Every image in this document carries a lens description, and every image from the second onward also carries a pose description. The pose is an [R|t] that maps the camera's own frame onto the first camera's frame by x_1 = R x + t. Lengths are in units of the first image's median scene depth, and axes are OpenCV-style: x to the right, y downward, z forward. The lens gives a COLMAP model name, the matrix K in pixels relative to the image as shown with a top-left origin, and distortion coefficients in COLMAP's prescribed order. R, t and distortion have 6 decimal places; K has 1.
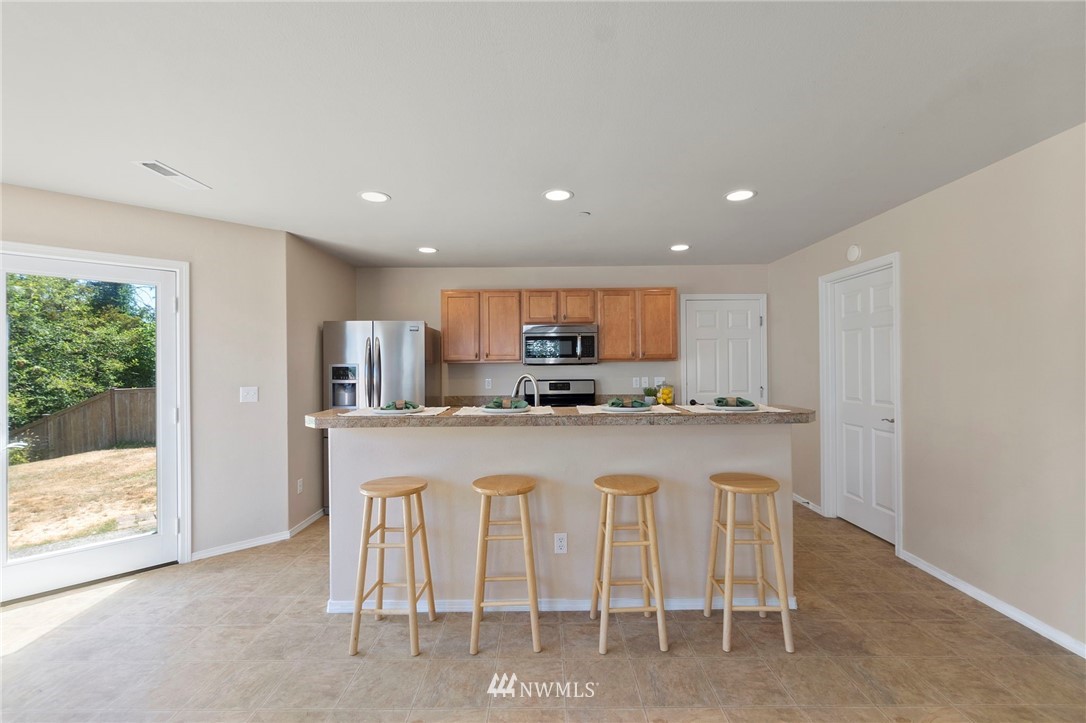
lens RADIAL K [[473.4, 0, 542.9], [0, 473.4, 368.2], [0, 0, 1]] dist [-0.004179, 0.001399]
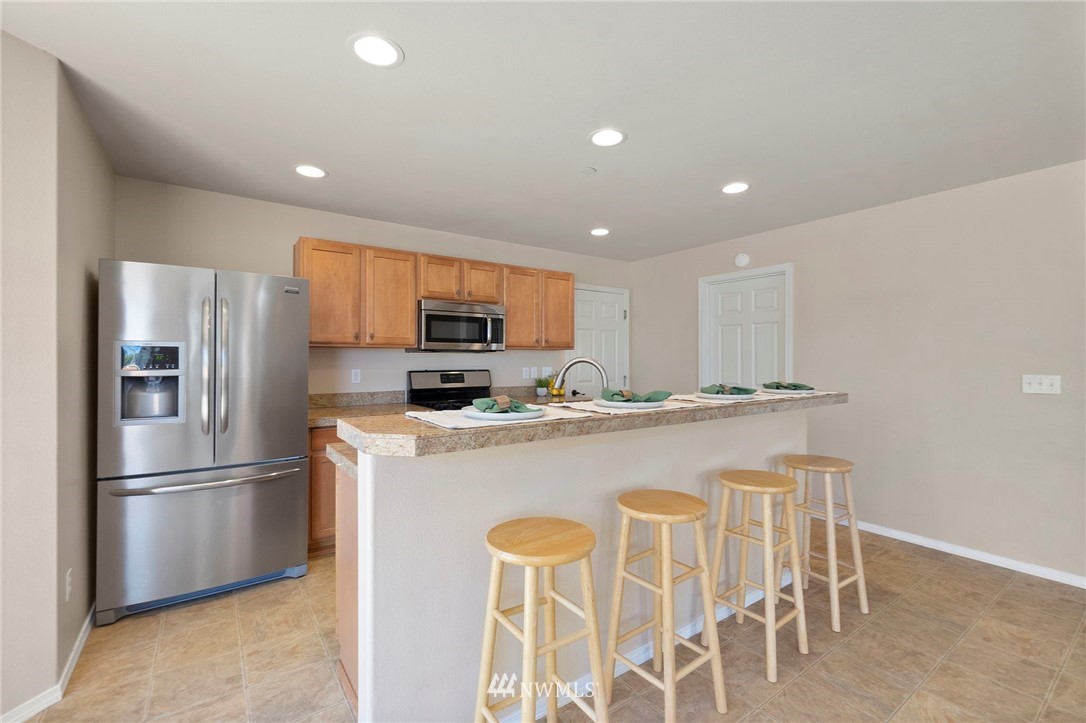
lens RADIAL K [[473.4, 0, 546.8], [0, 473.4, 365.9], [0, 0, 1]] dist [-0.004179, 0.001399]
pose [[0.810324, 0.001829, 0.585980, -0.326539], [-0.004623, 0.999984, 0.003271, 0.014171], [-0.585964, -0.005360, 0.810319, 0.253007]]
